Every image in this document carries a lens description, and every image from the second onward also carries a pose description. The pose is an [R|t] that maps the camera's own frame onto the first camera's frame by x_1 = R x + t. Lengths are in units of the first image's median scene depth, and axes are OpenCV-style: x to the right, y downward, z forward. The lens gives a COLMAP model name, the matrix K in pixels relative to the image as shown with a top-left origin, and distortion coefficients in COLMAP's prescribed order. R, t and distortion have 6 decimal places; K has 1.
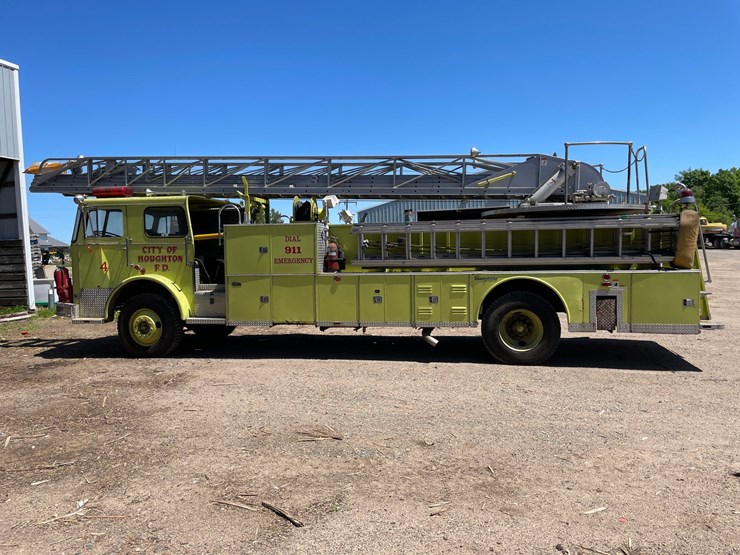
lens RADIAL K [[558.5, 0, 374.0], [0, 558.5, 272.3], [0, 0, 1]] dist [0.101572, -0.136959]
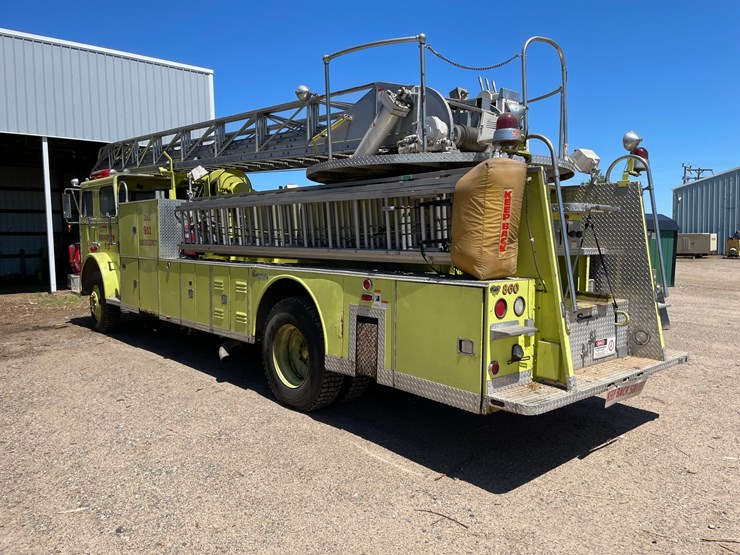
lens RADIAL K [[558.5, 0, 374.0], [0, 558.5, 272.3], [0, 0, 1]] dist [0.101572, -0.136959]
pose [[0.800432, 0.055004, -0.596895, 0.677373], [-0.035073, 0.998373, 0.044968, -0.026500], [0.598397, -0.015059, 0.801058, 0.493035]]
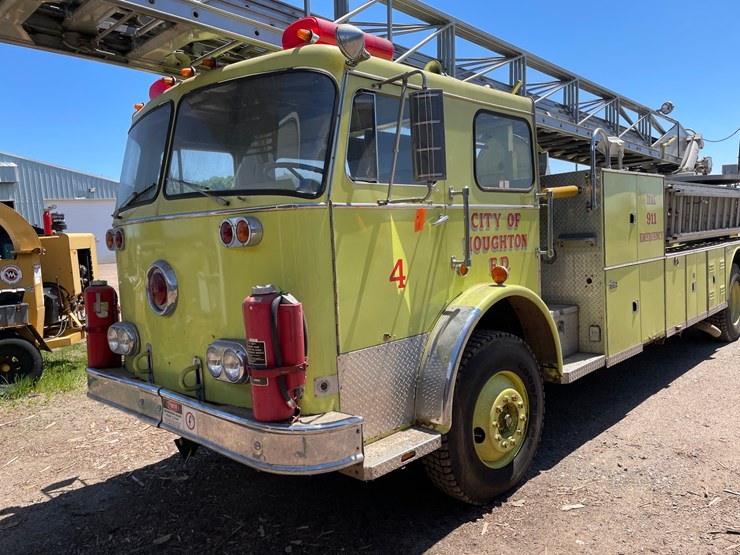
lens RADIAL K [[559.5, 0, 372.2], [0, 559.5, 285.4], [0, 0, 1]] dist [0.087976, -0.115930]
pose [[0.546034, -0.085868, 0.833351, -0.820738], [0.077637, 0.995639, 0.051720, -0.023188], [-0.834158, 0.036458, 0.550319, 0.912140]]
